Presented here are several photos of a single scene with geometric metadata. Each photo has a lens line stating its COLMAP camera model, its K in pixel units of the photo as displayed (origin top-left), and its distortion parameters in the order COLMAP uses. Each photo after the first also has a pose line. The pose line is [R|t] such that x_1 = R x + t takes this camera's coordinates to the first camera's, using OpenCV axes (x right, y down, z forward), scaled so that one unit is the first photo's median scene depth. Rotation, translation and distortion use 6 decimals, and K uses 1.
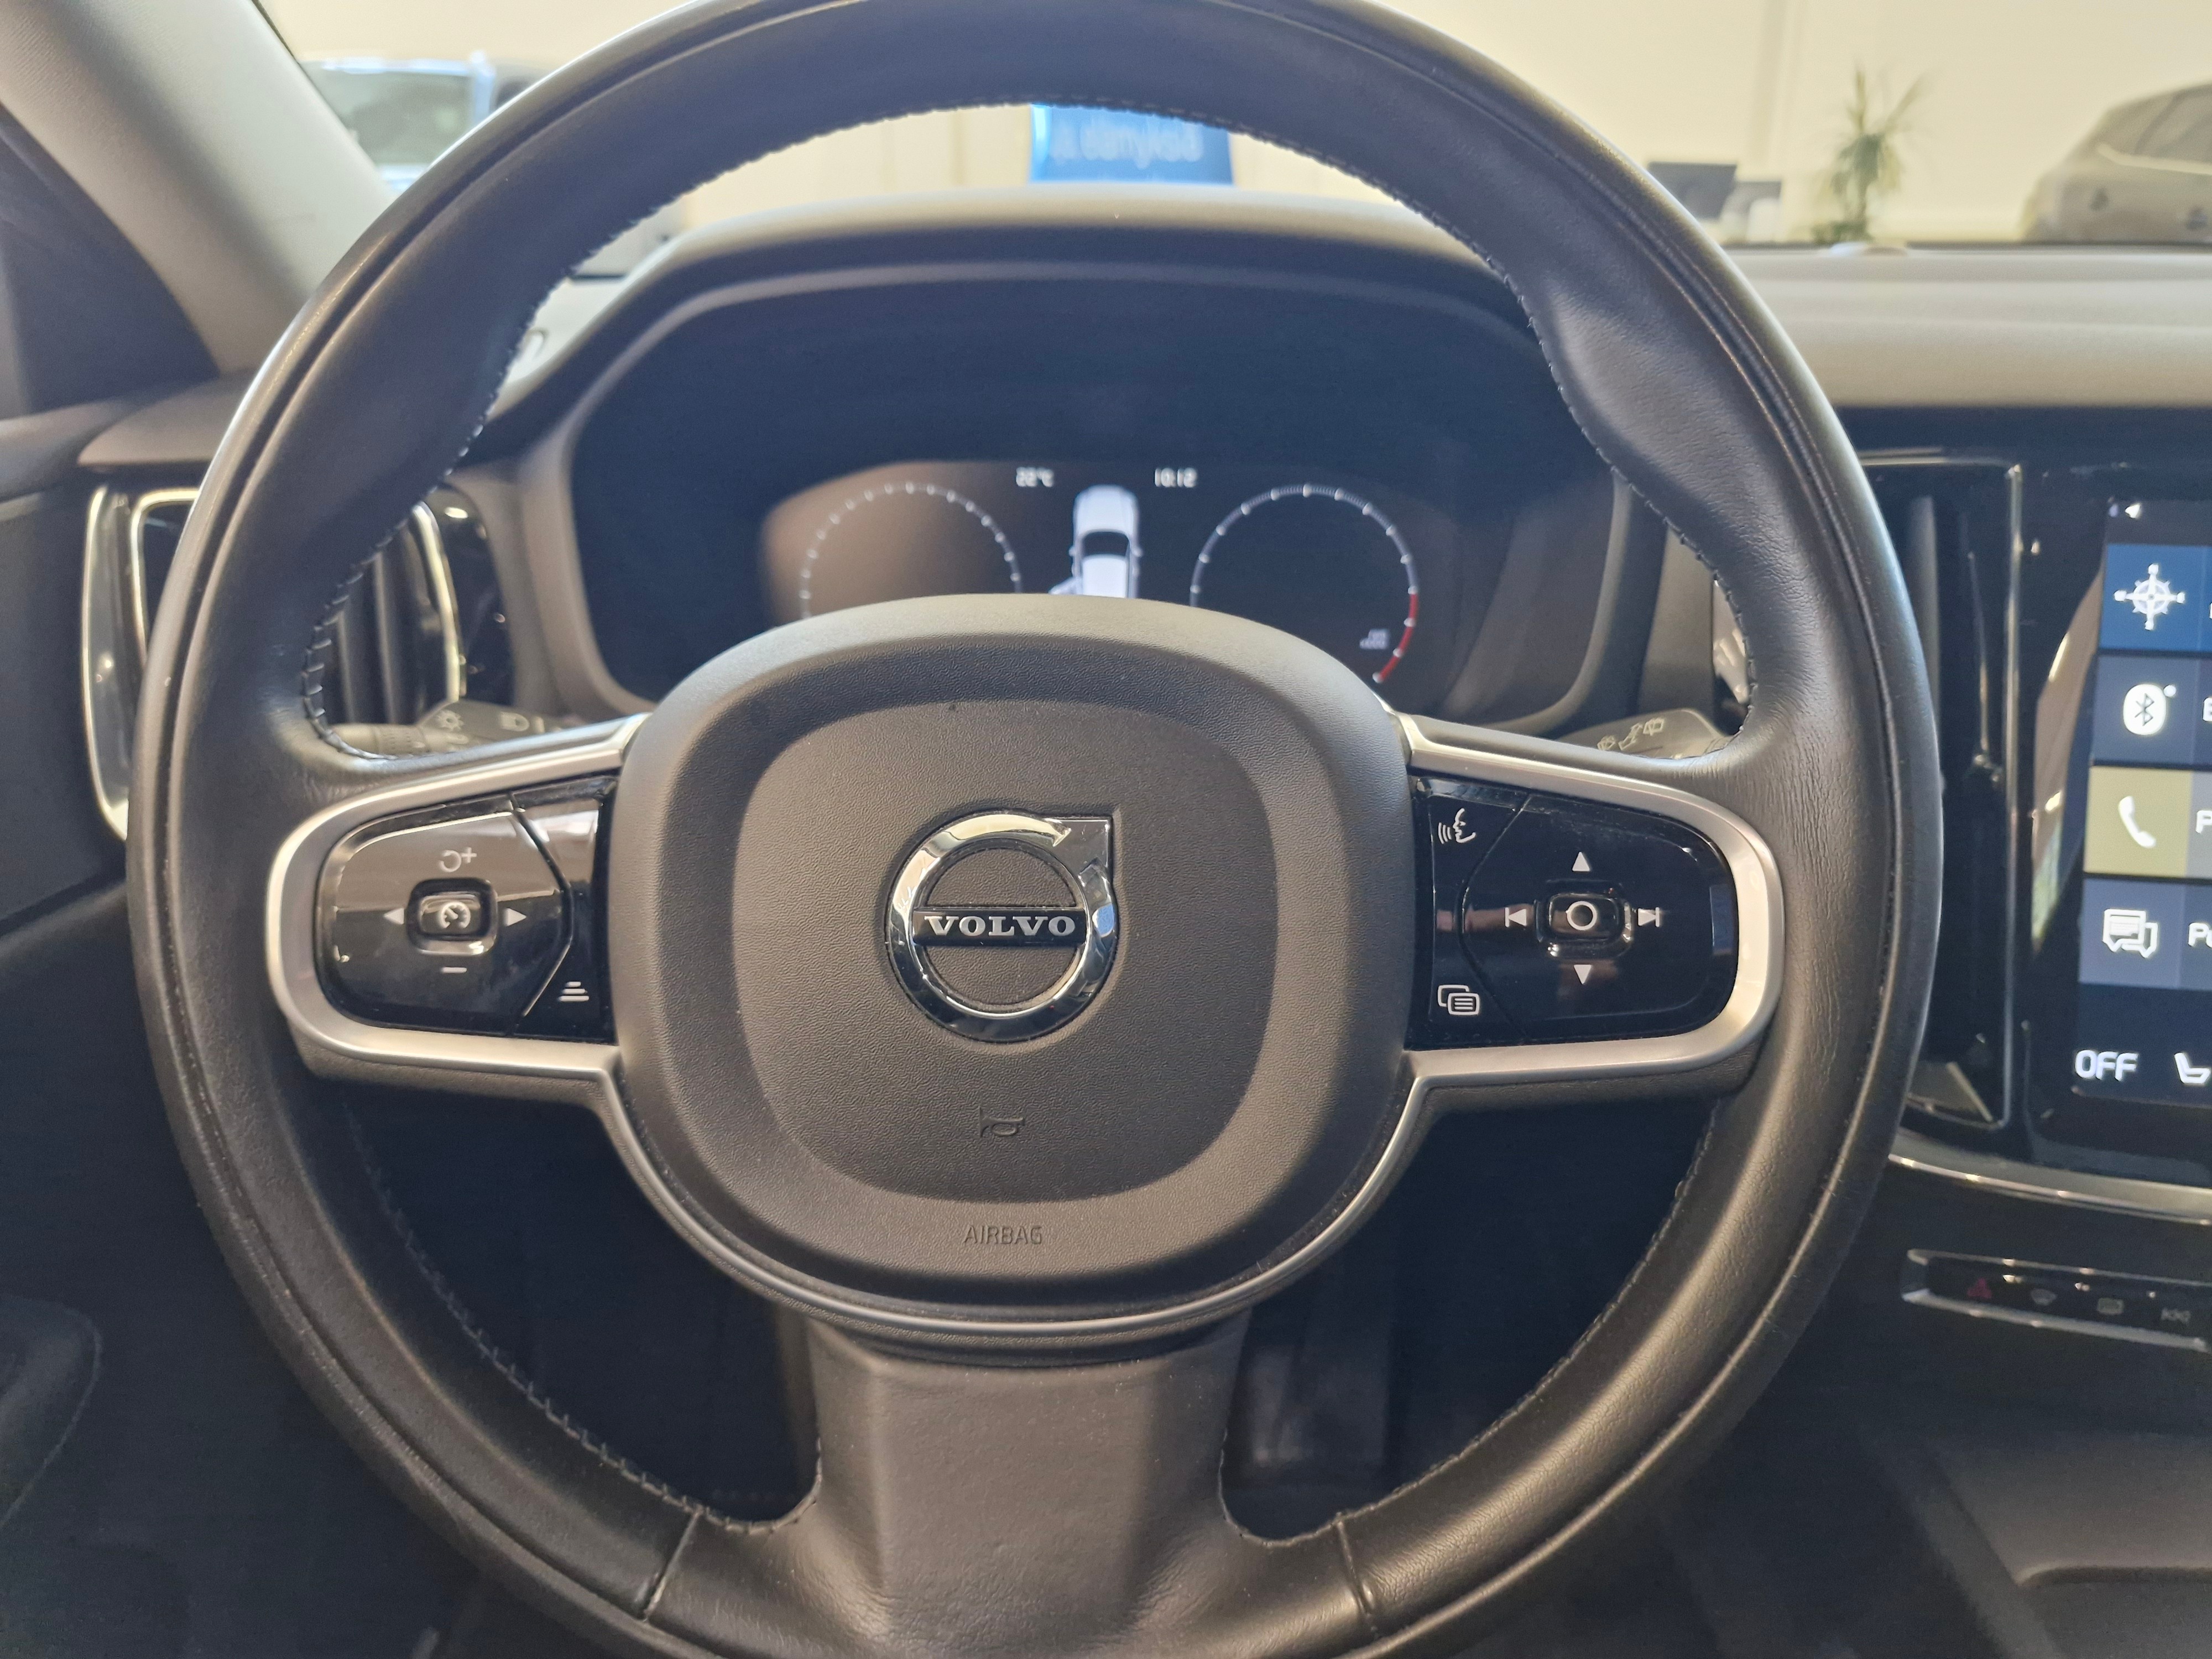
lens RADIAL K [[1498.5, 0, 1133.5], [0, 1498.5, 898.6], [0, 0, 1]] dist [0.122629, -0.184039]
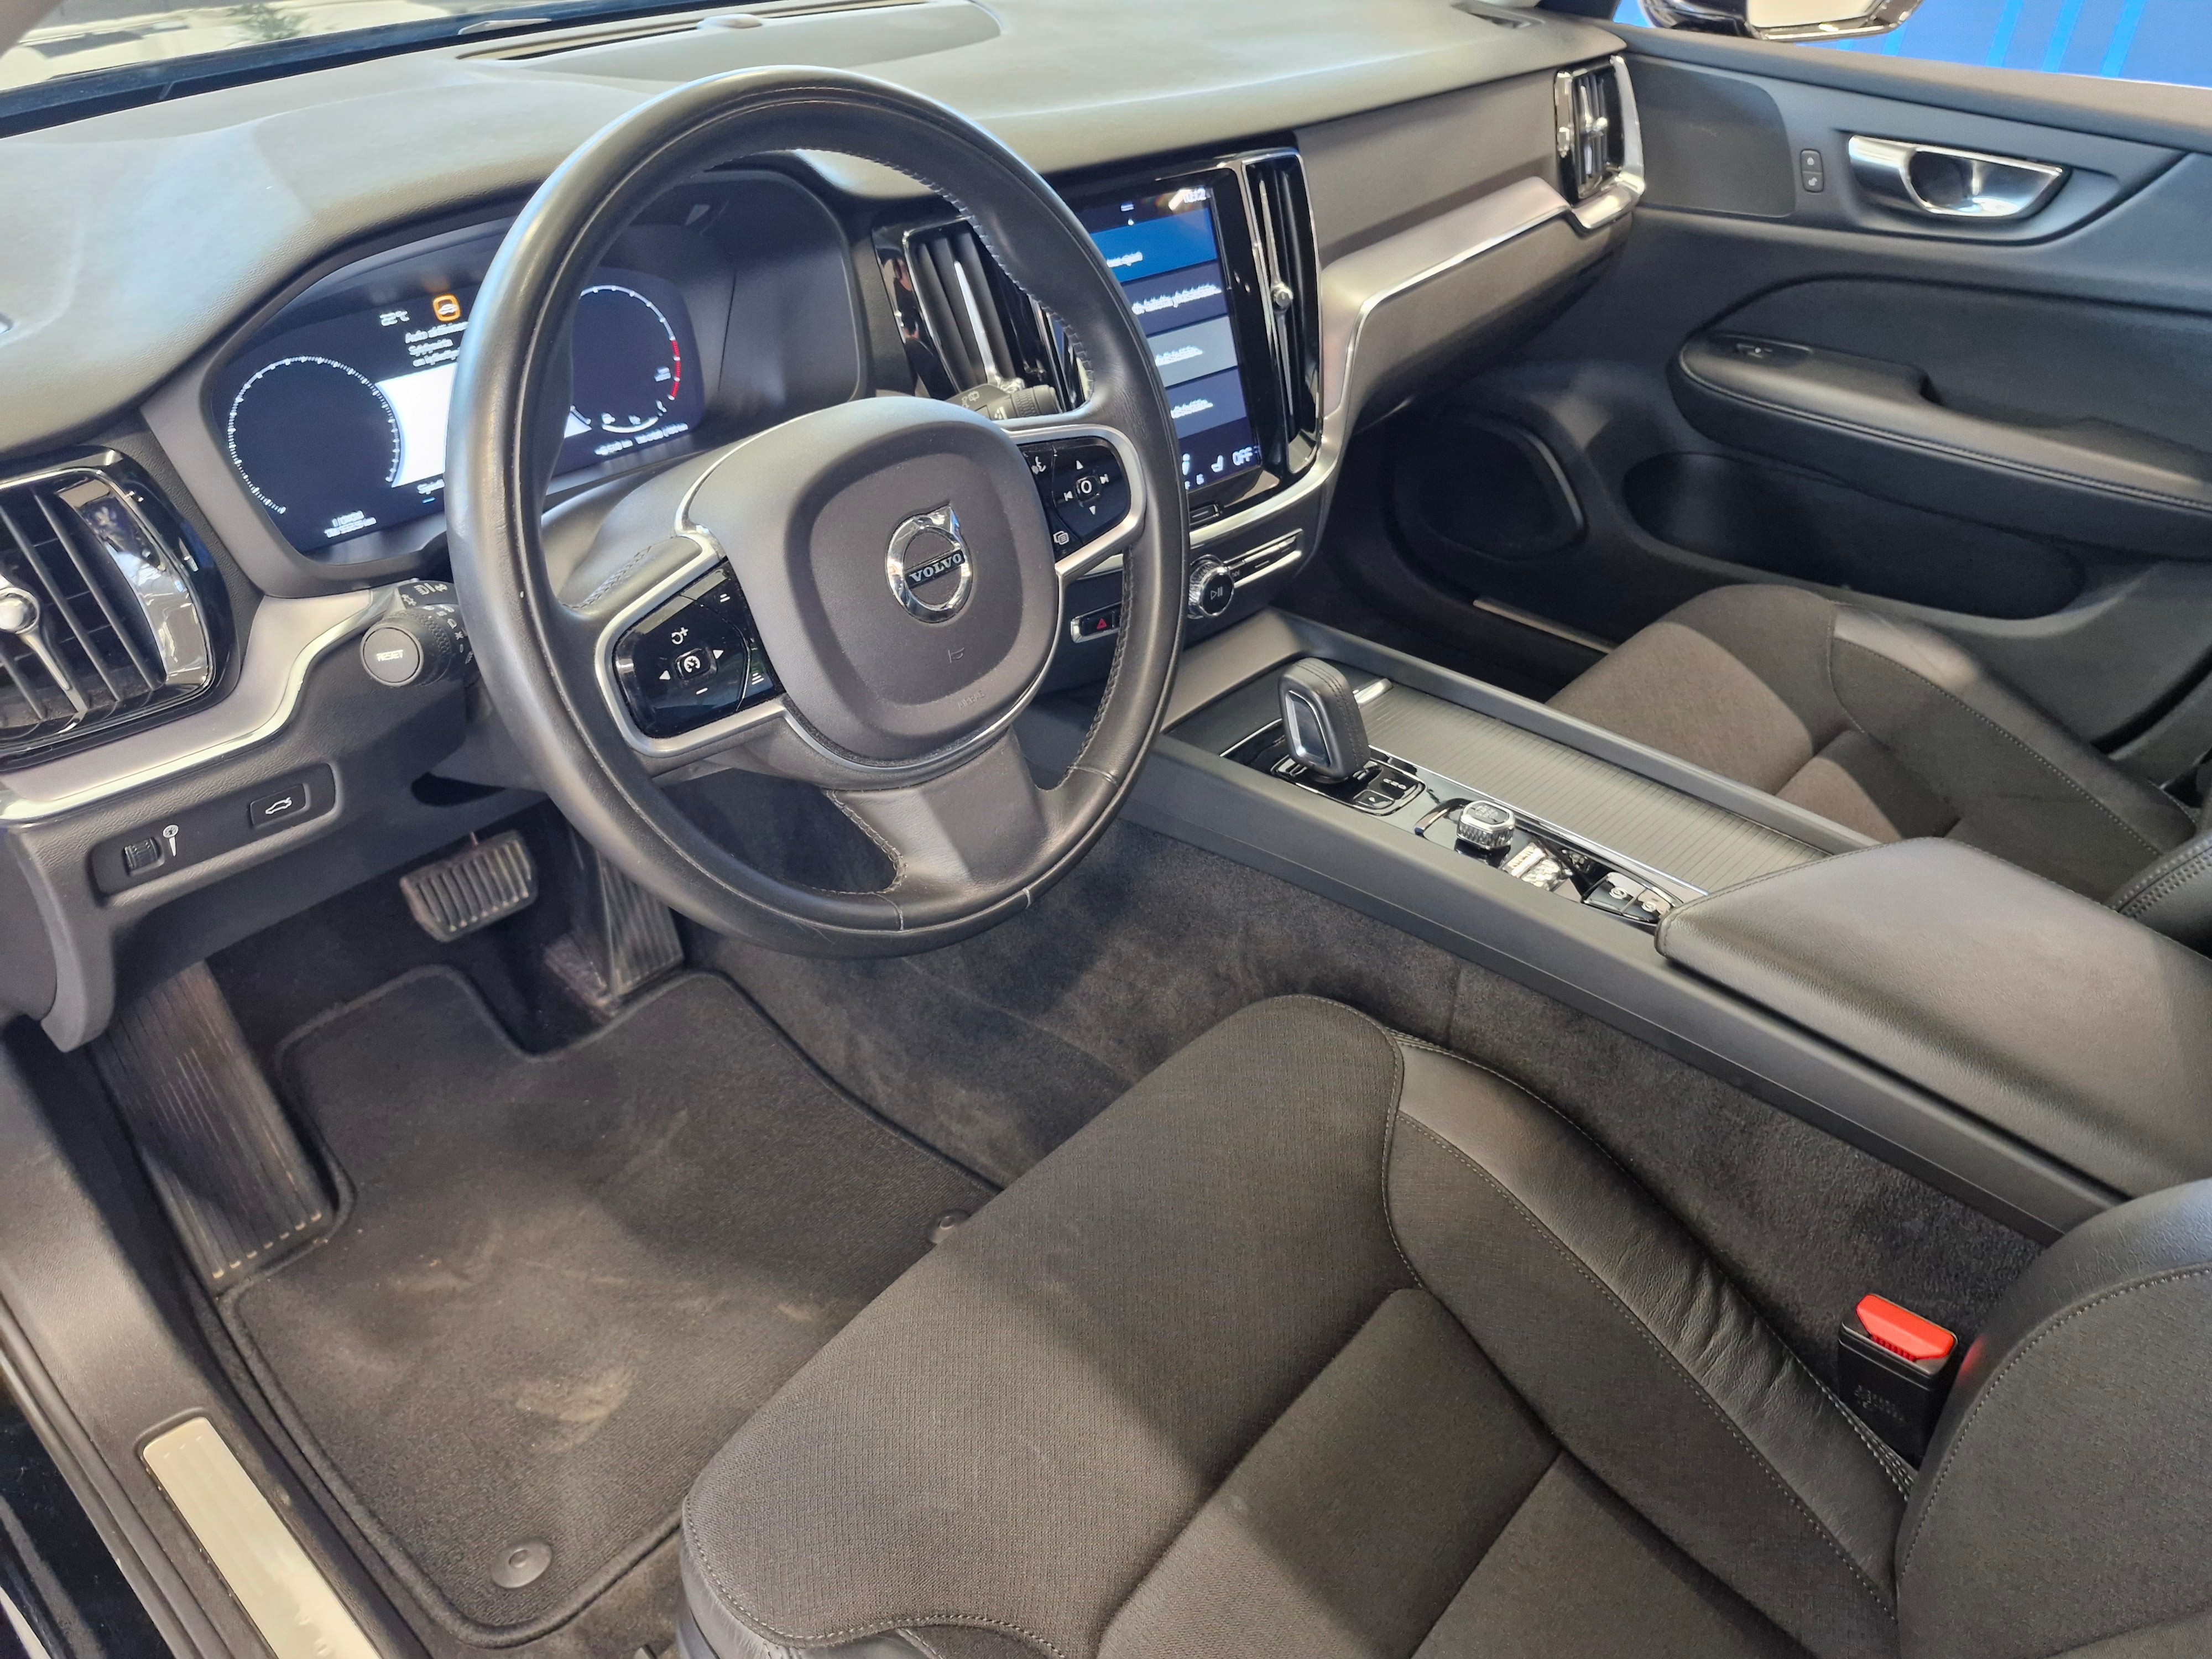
lens RADIAL K [[1488.8, 0, 1095.9], [0, 1488.8, 822.0], [0, 0, 1]] dist [0.064062, -0.117206]
pose [[0.646451, -0.440353, 0.623049, -1.342247], [0.297764, 0.897482, 0.325366, -0.265440], [-0.702451, -0.024812, 0.711299, -0.673239]]
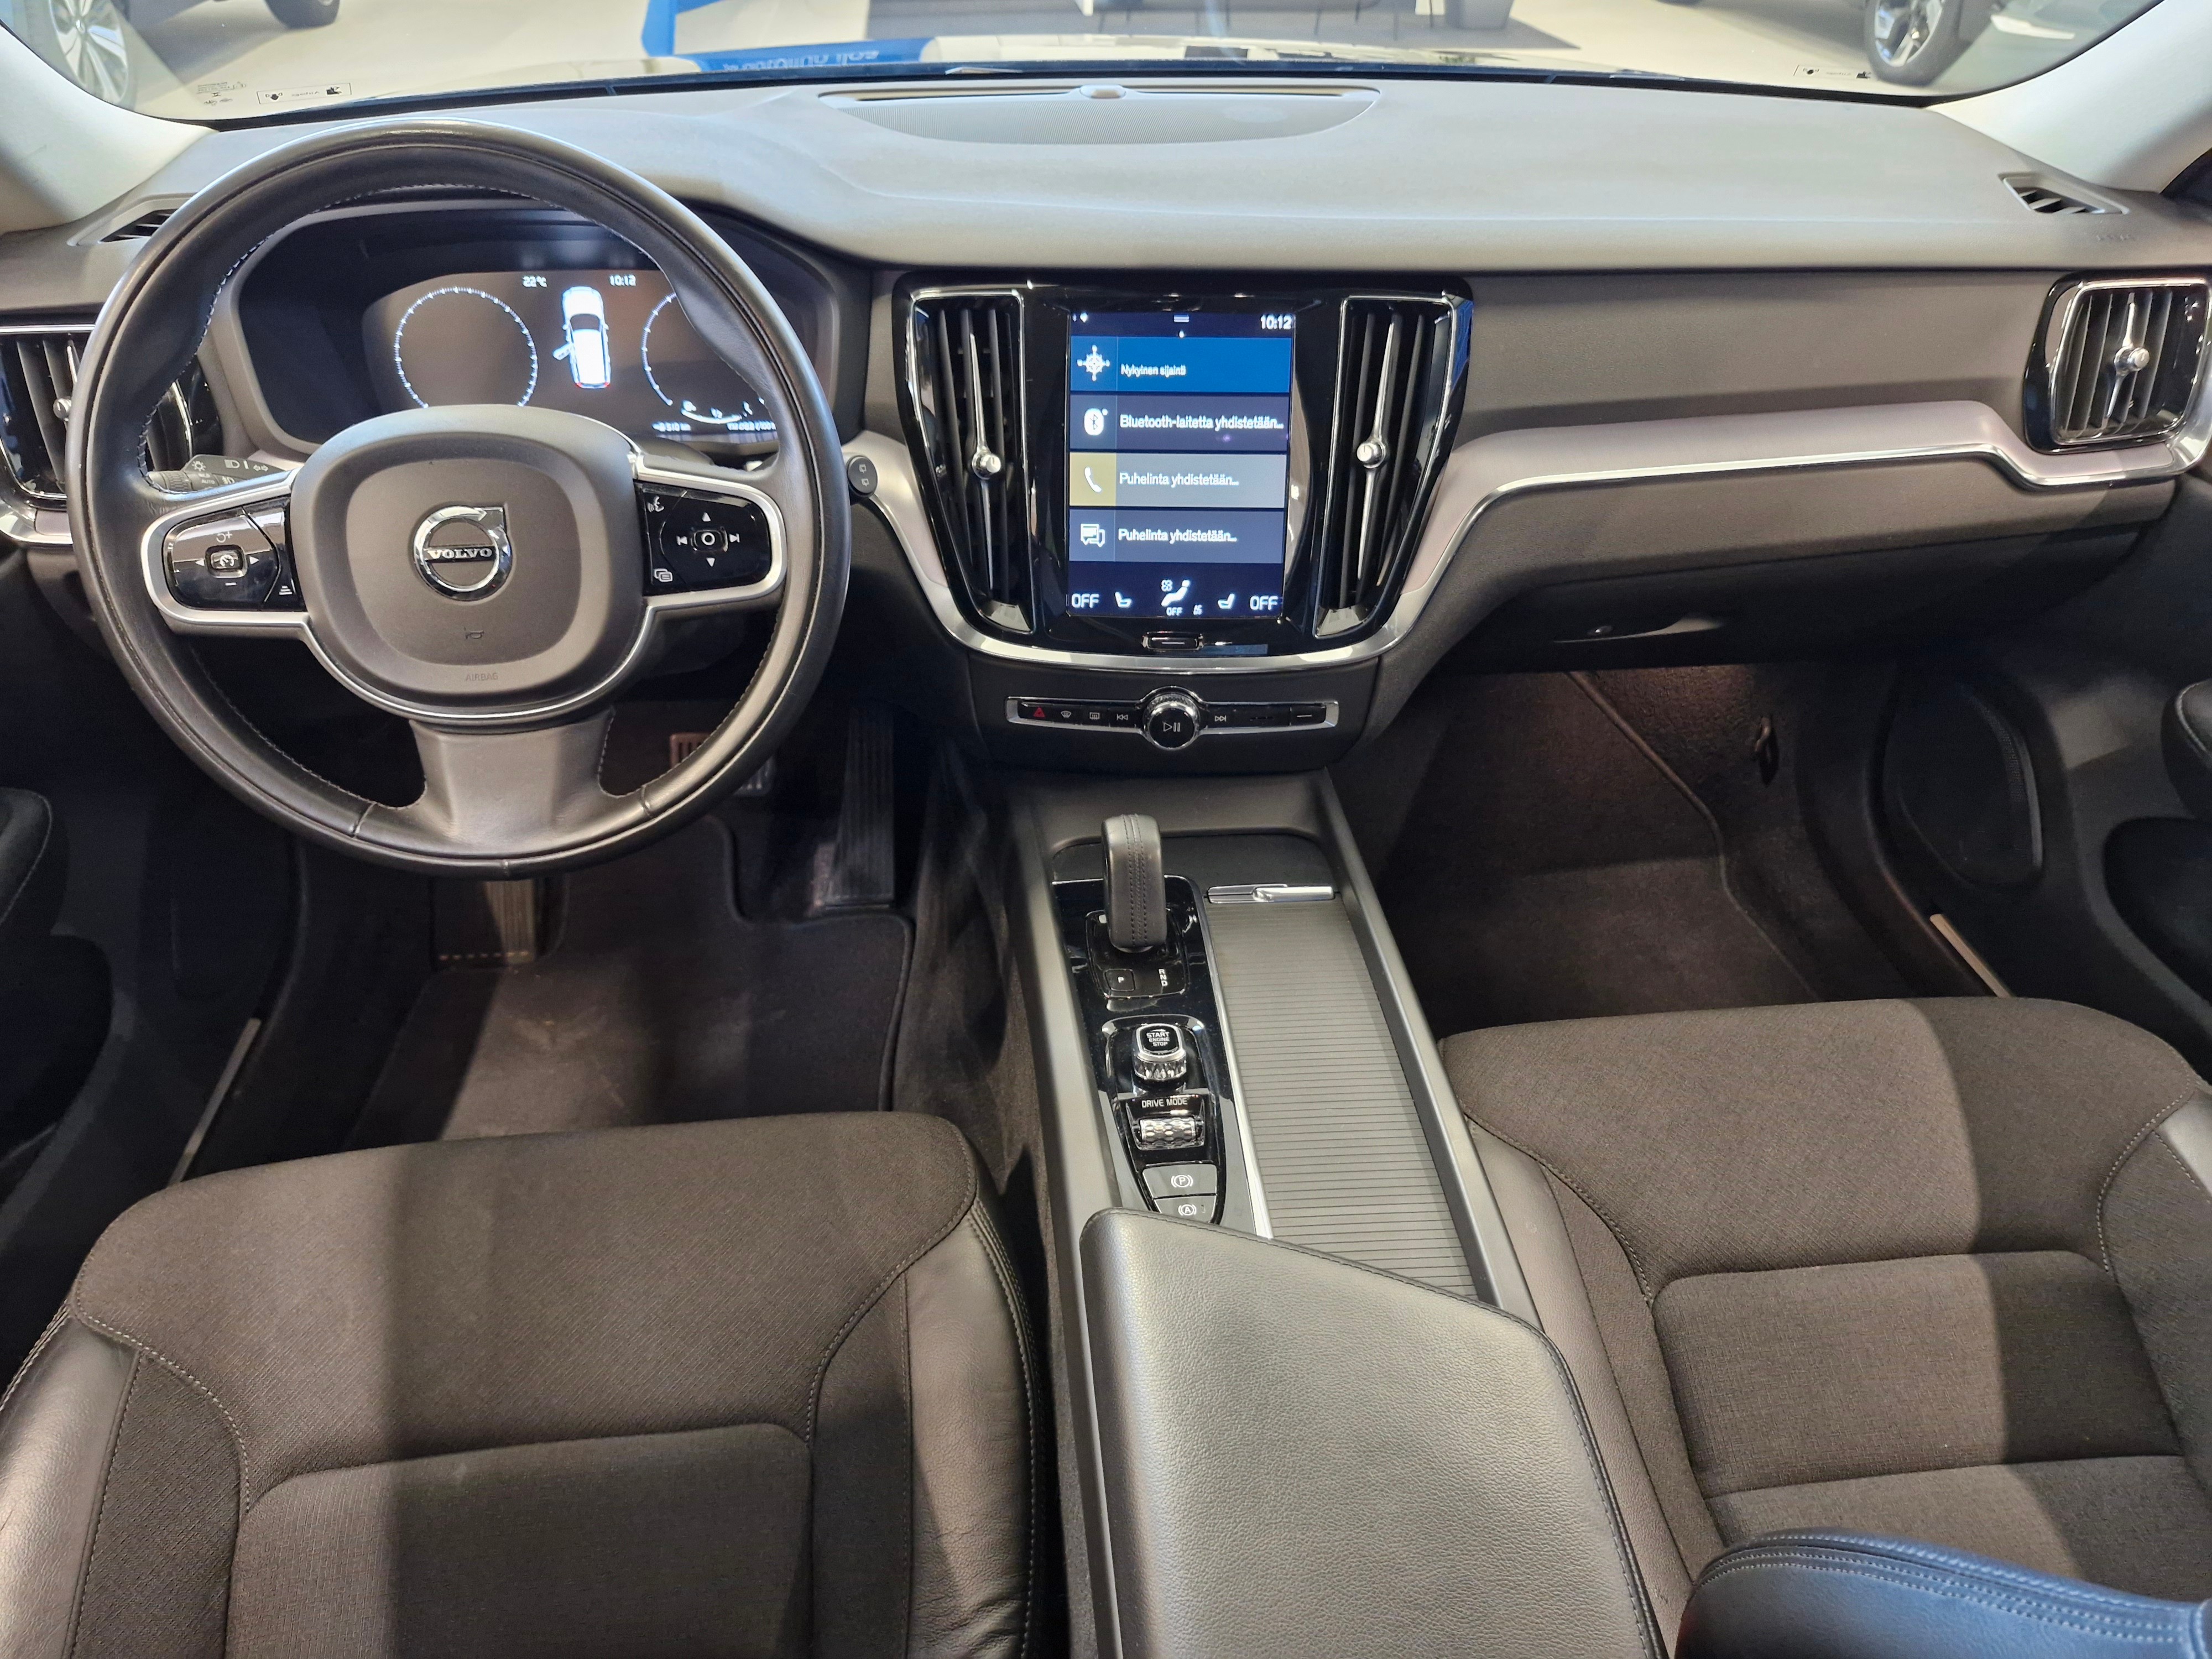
lens RADIAL K [[1476.4, 0, 1106.0], [0, 1476.4, 829.5], [0, 0, 1]] dist [0.085579, -0.115678]
pose [[0.987711, -0.077698, 0.135610, 0.555978], [0.050219, 0.979436, 0.195403, 0.033156], [-0.148004, -0.186192, 0.971302, -1.546475]]
